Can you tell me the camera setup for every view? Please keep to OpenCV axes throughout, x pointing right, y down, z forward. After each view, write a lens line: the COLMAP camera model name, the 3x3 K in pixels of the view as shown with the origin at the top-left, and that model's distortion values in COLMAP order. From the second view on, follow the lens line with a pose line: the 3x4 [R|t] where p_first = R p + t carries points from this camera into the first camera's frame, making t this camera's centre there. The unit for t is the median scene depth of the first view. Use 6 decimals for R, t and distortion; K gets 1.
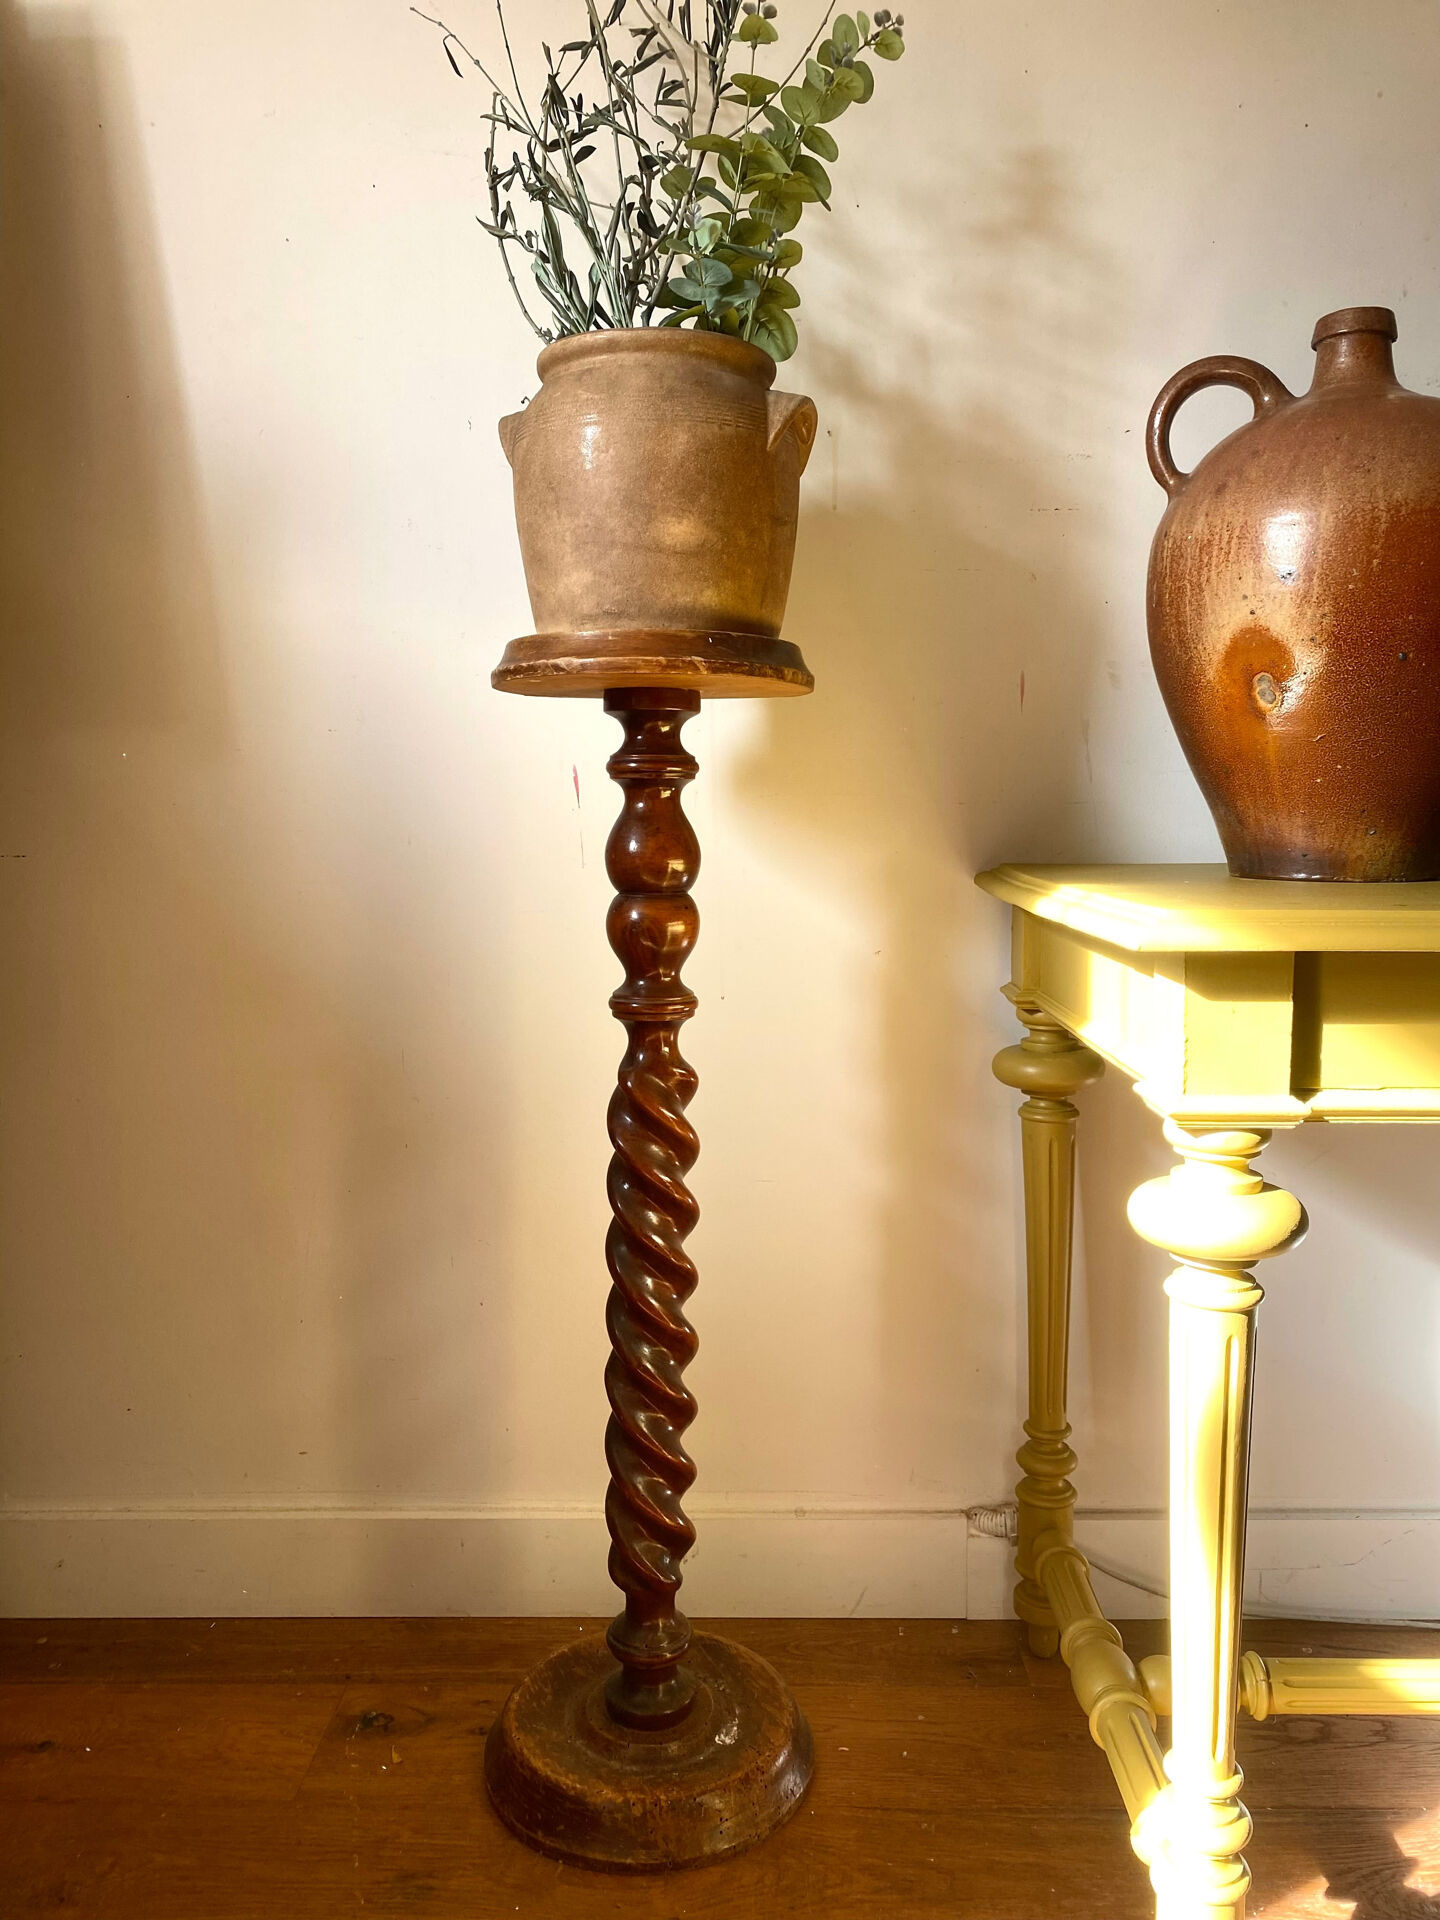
lens RADIAL K [[1476.9, 0, 721.0], [0, 1476.9, 942.8], [0, 0, 1]] dist [0.025710, -0.029097]
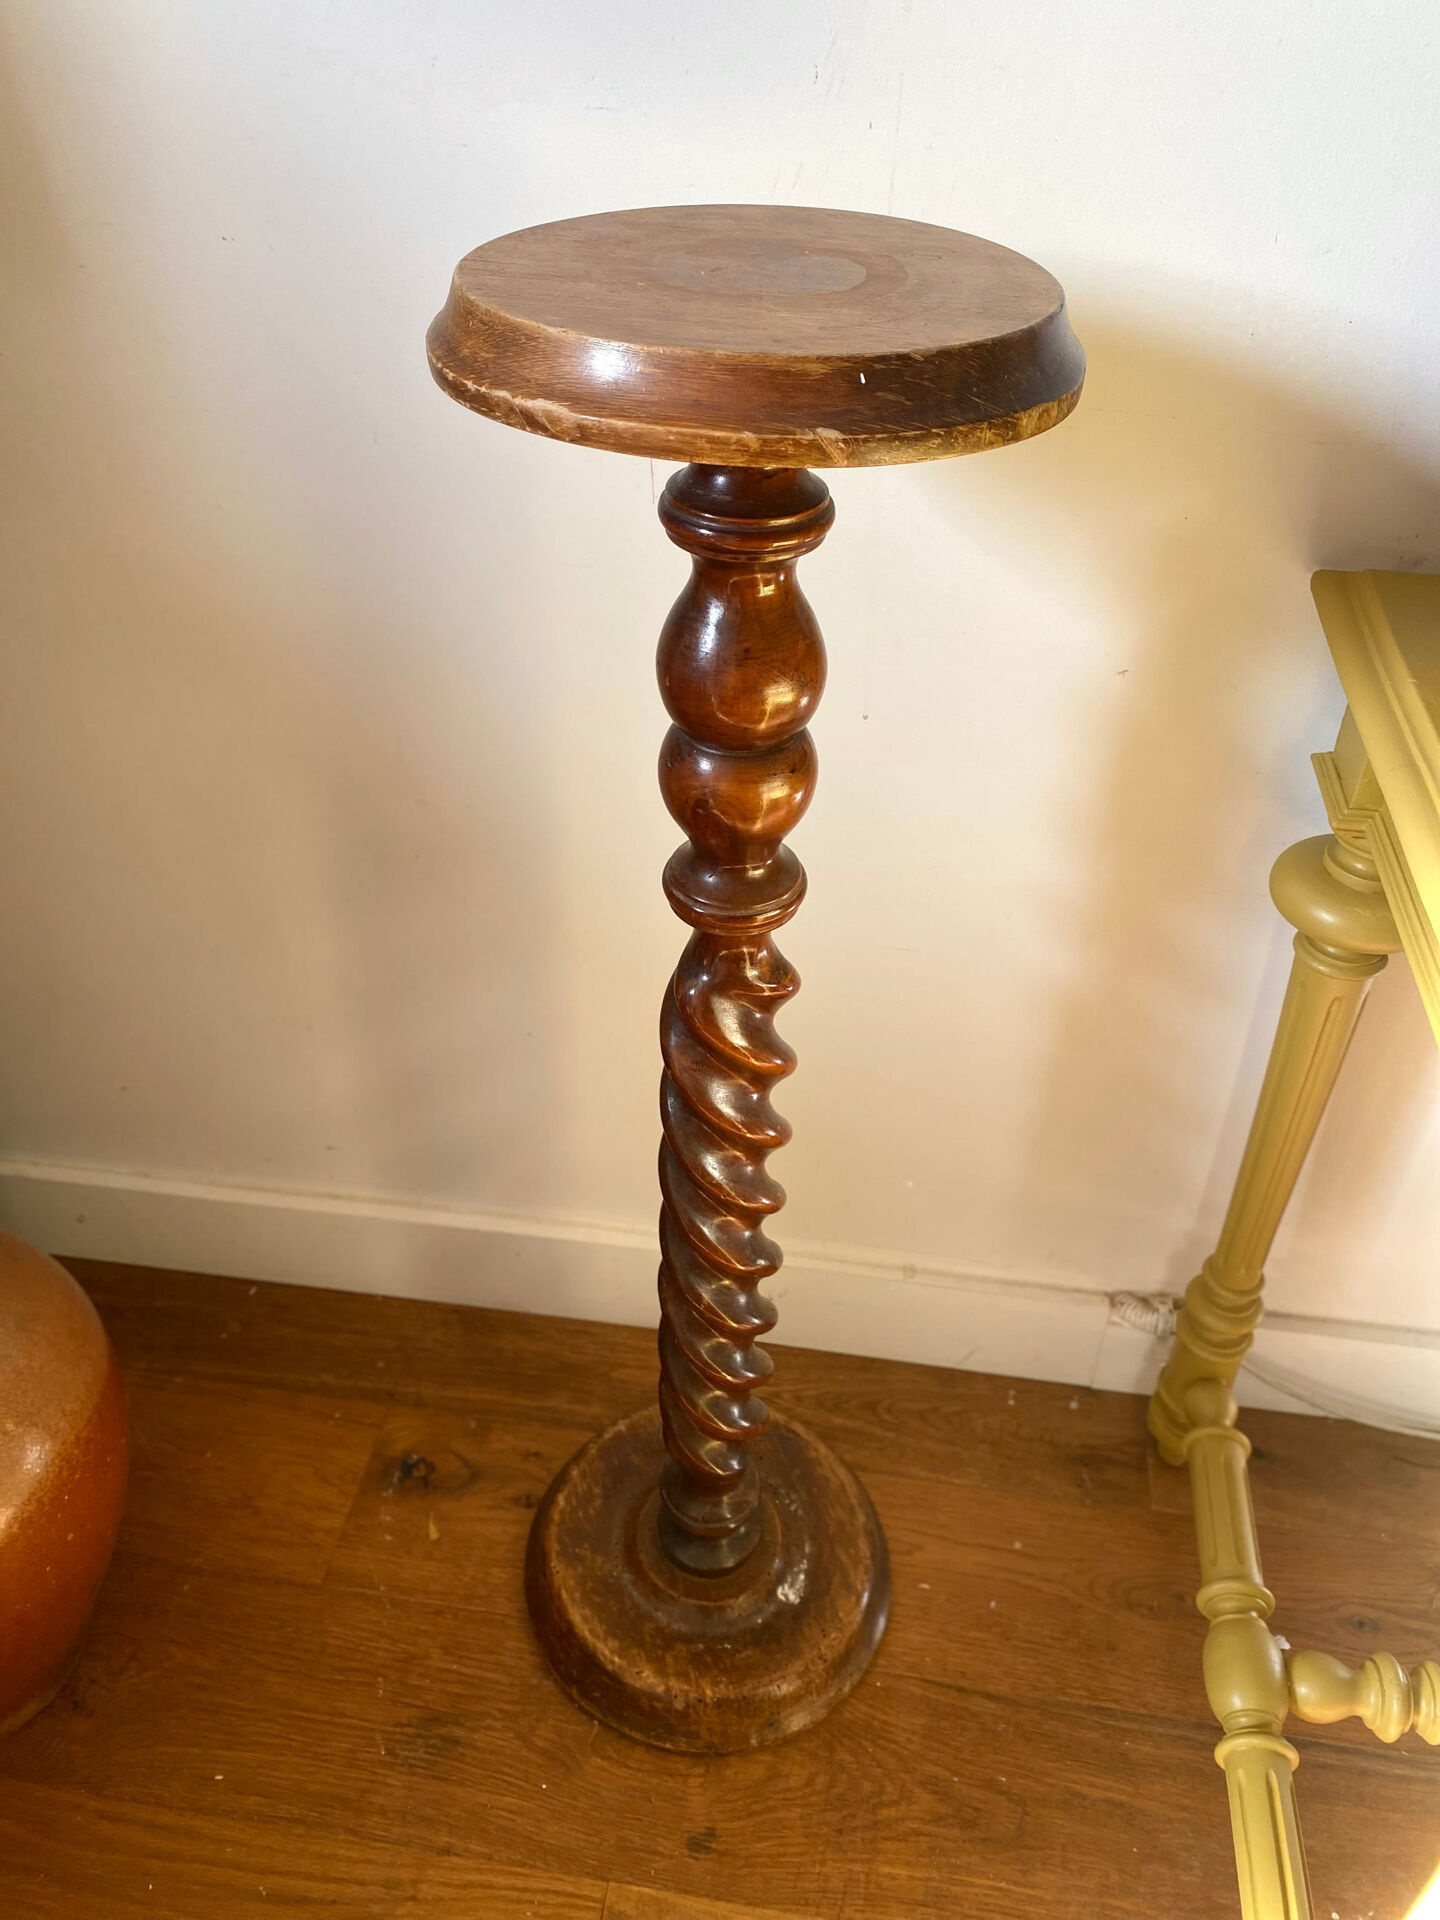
lens RADIAL K [[1476.9, 0, 721.4], [0, 1476.9, 948.7], [0, 0, 1]] dist [0.025710, -0.029097]
pose [[0.991901, 0.092058, -0.087512, 0.004952], [-0.031138, 0.844199, 0.535124, -0.262504], [0.123139, -0.528065, 0.840228, 0.460296]]
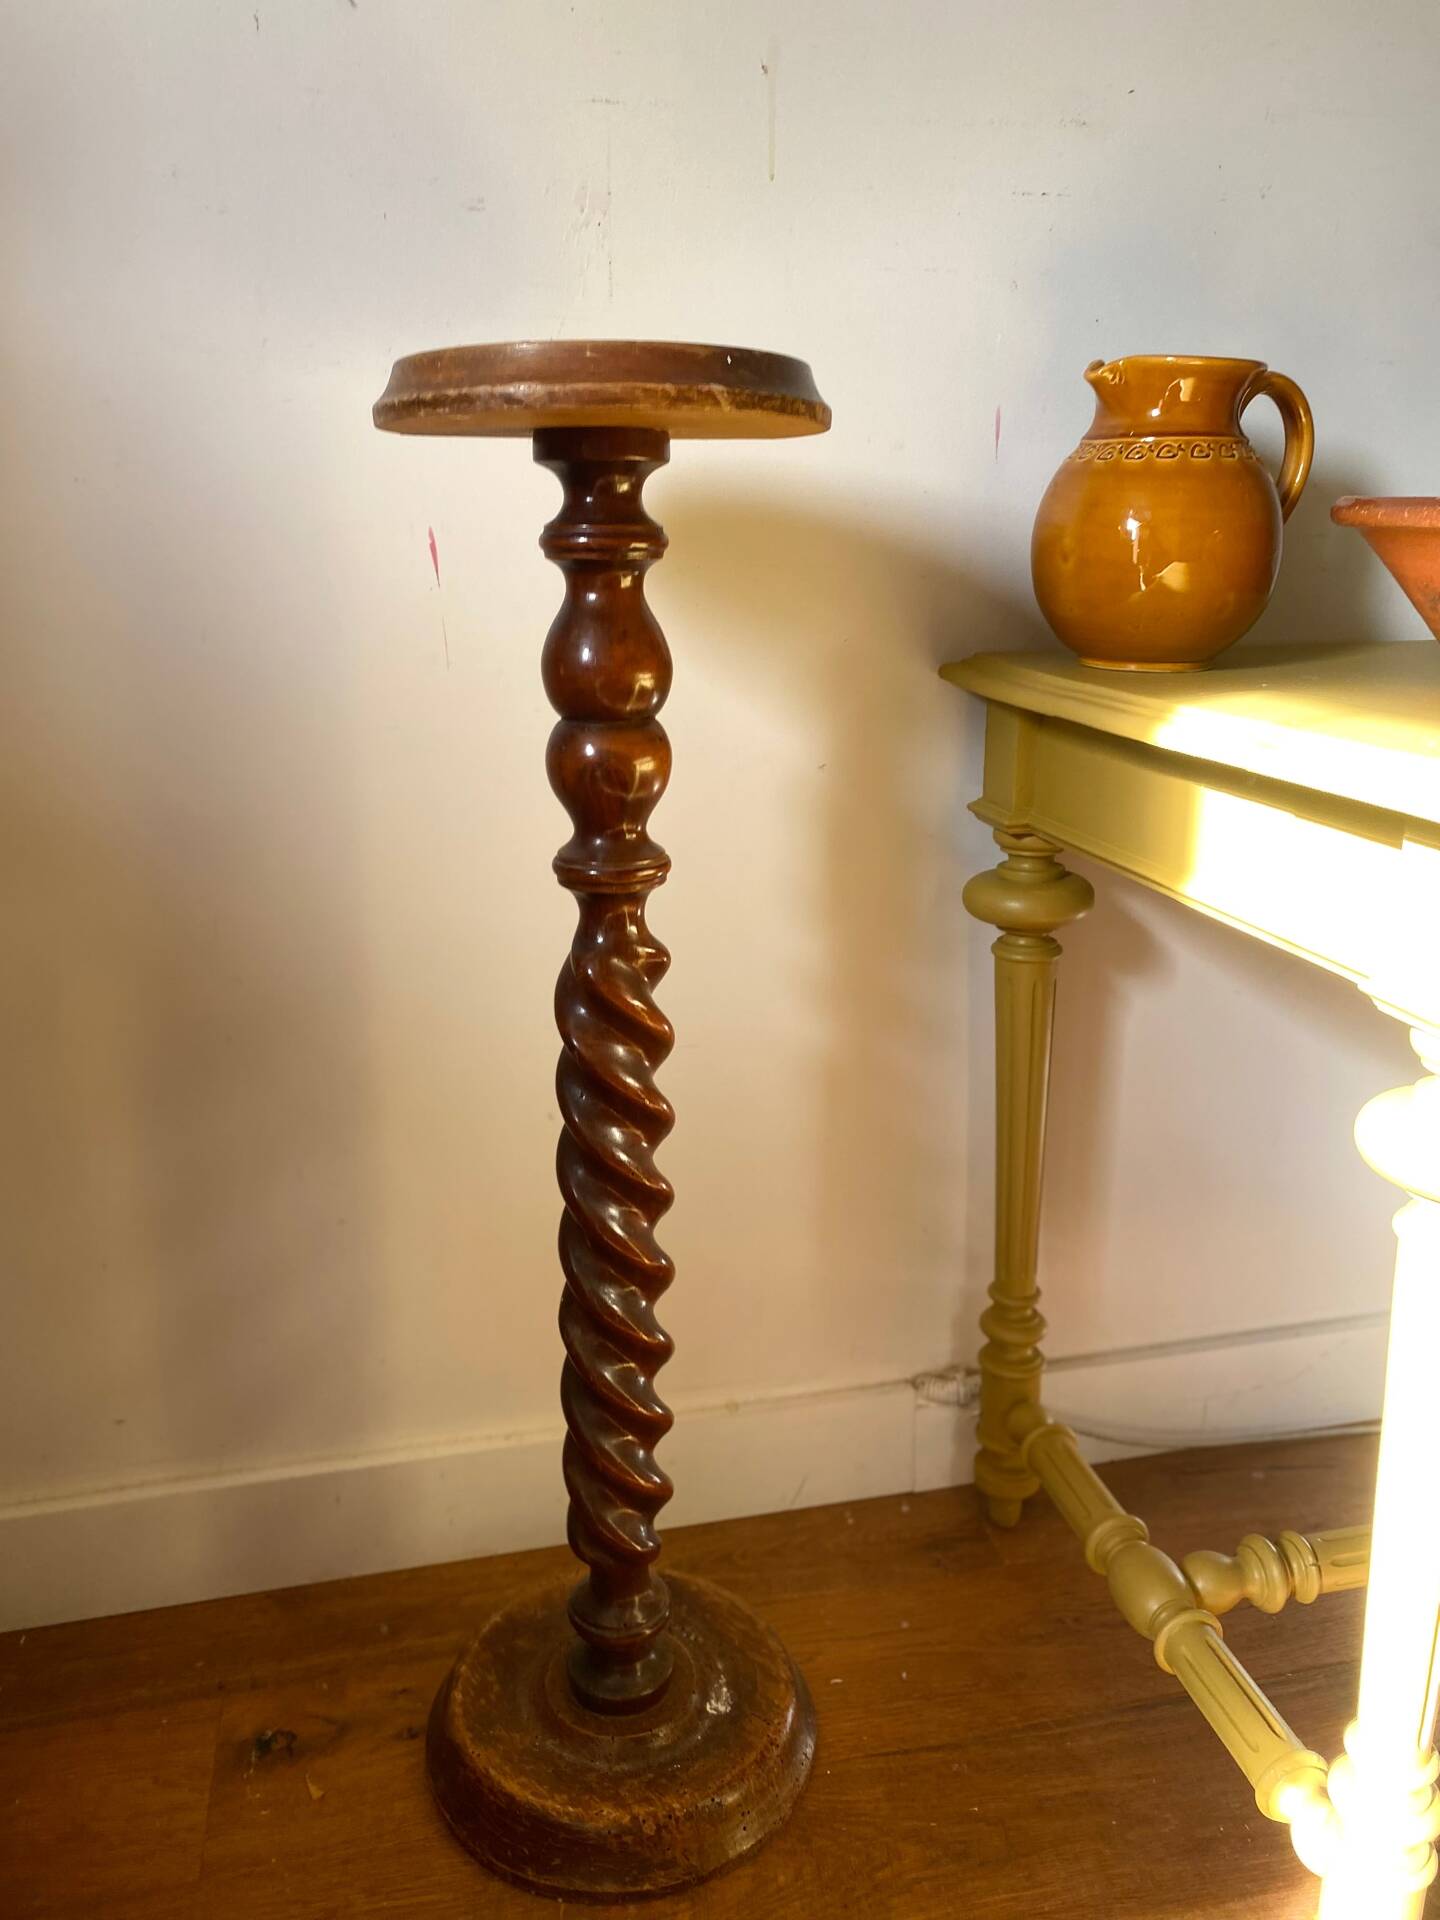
lens RADIAL K [[1476.9, 0, 716.0], [0, 1476.9, 935.0], [0, 0, 1]] dist [0.025710, -0.029097]
pose [[0.971490, -0.064977, 0.228003, -0.166962], [0.024754, 0.984253, 0.175025, -0.053463], [-0.235785, -0.164391, 0.957800, 0.254426]]
